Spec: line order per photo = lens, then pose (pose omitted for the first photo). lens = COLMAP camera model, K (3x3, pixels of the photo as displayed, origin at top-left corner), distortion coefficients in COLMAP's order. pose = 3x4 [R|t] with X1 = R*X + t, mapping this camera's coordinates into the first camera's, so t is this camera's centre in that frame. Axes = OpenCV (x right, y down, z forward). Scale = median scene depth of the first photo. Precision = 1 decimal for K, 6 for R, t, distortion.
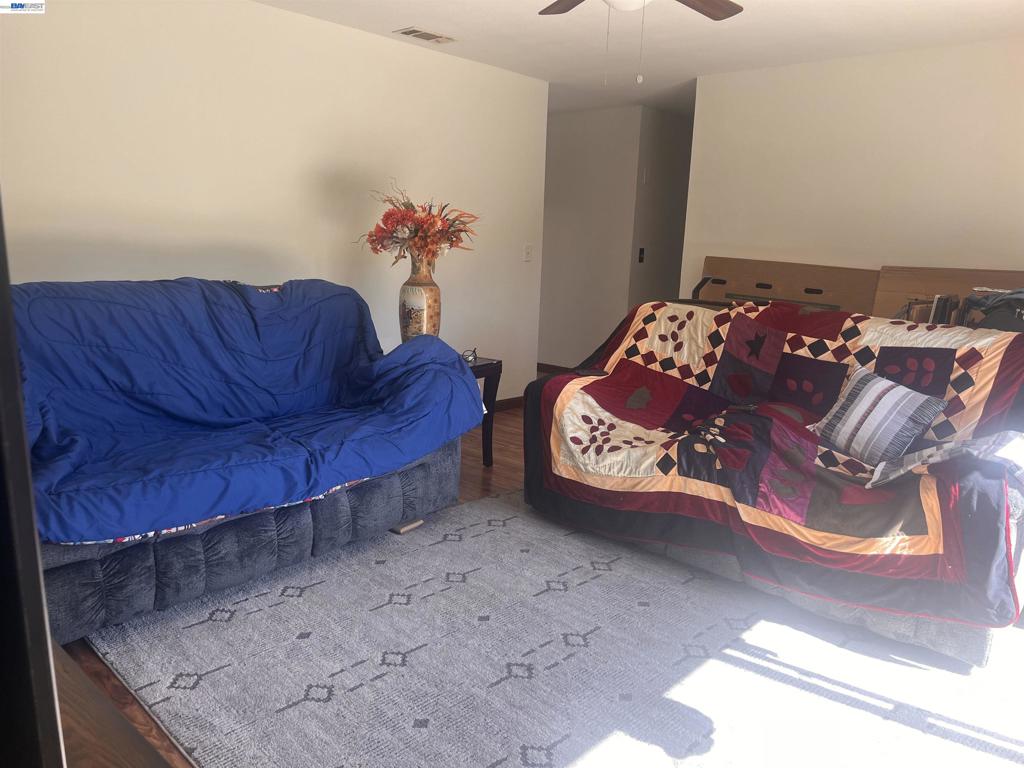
lens RADIAL K [[764.5, 0, 509.3], [0, 764.5, 380.7], [0, 0, 1]] dist [0.012565, -0.000699]
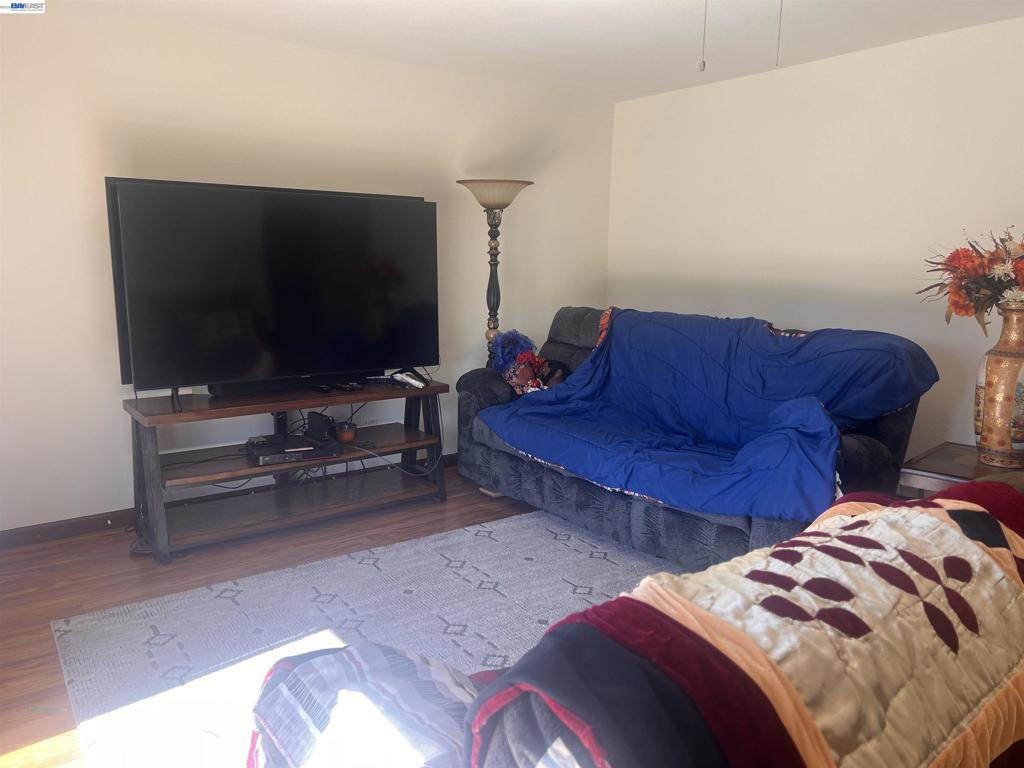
lens RADIAL K [[764.5, 0, 508.9], [0, 764.5, 388.7], [0, 0, 1]] dist [0.012565, -0.000699]
pose [[-0.204529, 0.116545, -0.971898, 1.071293], [-0.209258, 0.964728, 0.159722, -0.183438], [0.956232, 0.236045, -0.172927, 1.154163]]
